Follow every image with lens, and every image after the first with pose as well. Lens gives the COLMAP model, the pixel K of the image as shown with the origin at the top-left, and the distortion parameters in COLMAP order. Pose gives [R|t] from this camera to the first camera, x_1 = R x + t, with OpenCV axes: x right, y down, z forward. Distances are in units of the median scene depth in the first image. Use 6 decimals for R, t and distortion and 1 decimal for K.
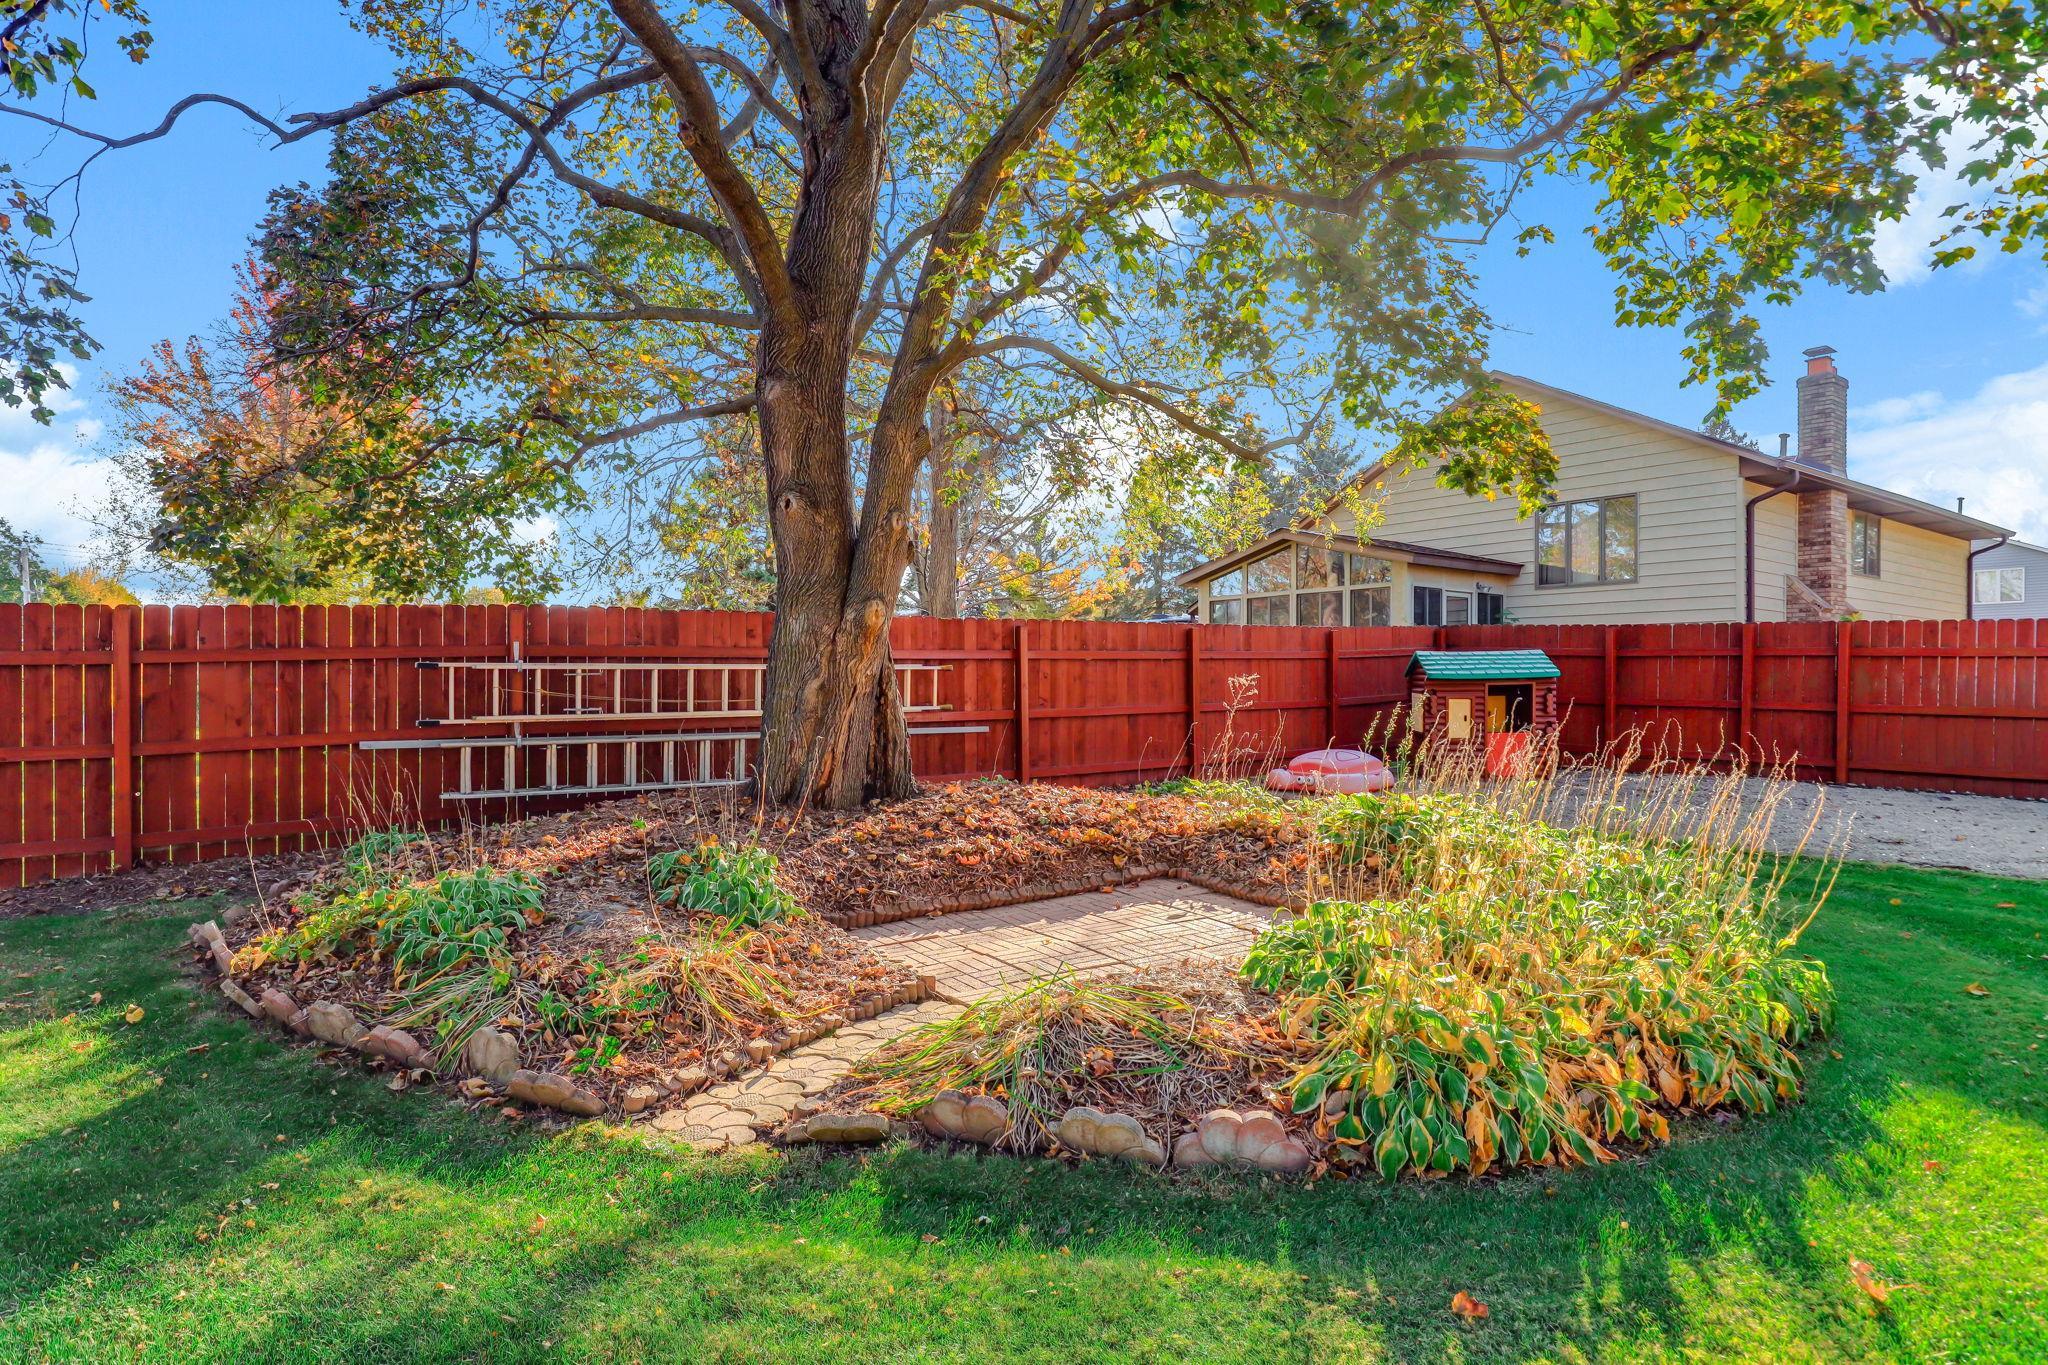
lens RADIAL K [[1011.6, 0, 1024.0], [0, 1011.6, 682.5], [0, 0, 1]] dist [0.000053, 0.000037]
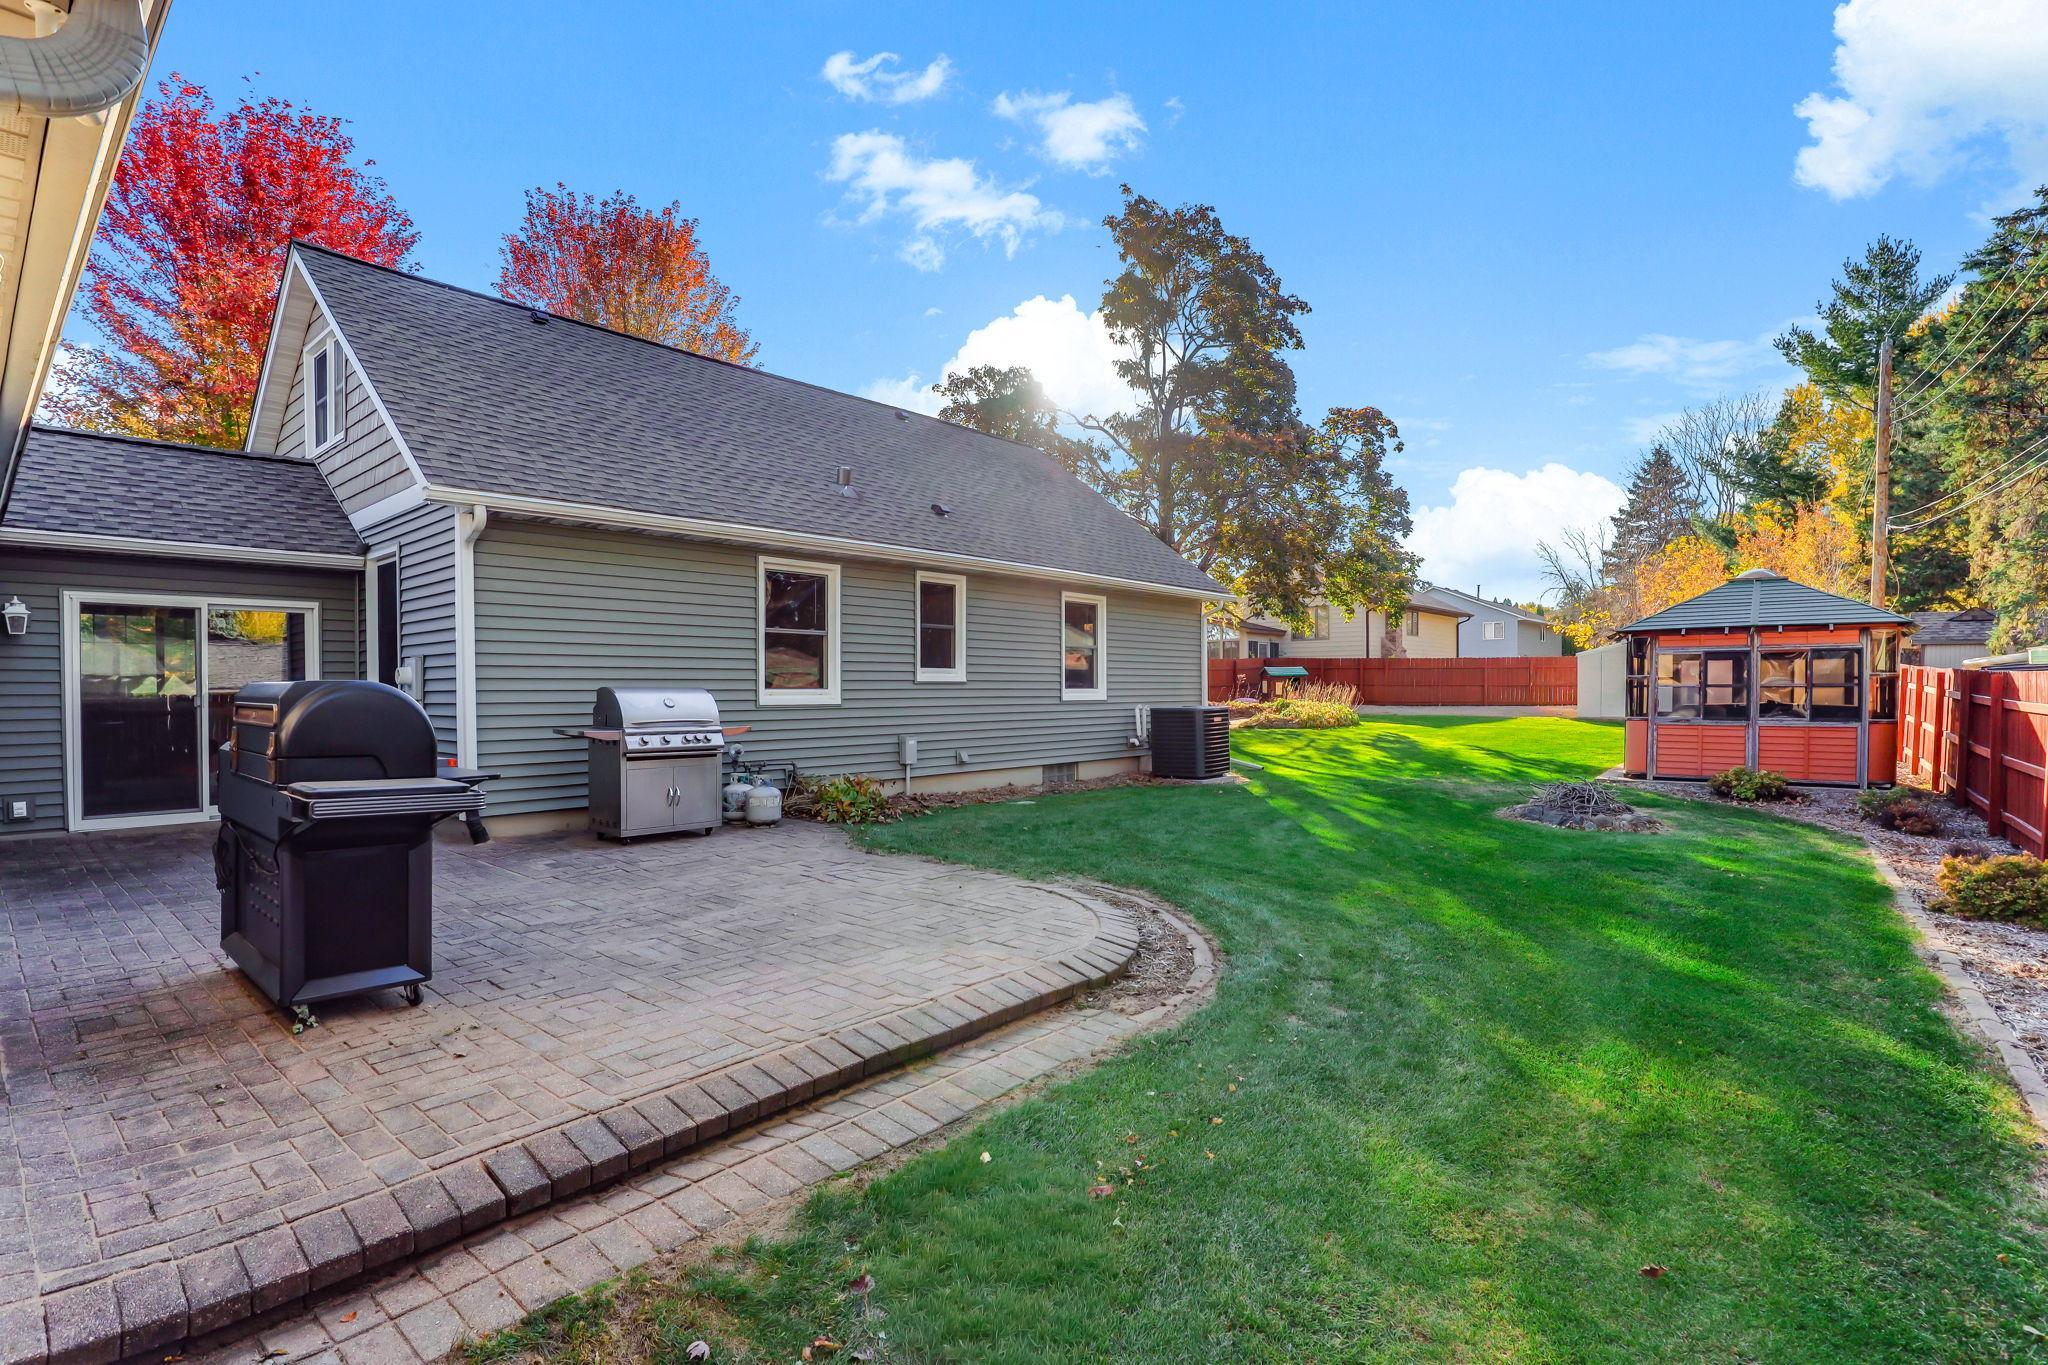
lens RADIAL K [[957.9, 0, 1024.0], [0, 957.9, 682.5], [0, 0, 1]] dist [0.000019, -0.000004]
pose [[0.973180, -0.002599, 0.230032, -0.684395], [0.004600, 0.999956, -0.008161, 0.025121], [-0.230000, 0.009001, 0.973149, -1.152088]]
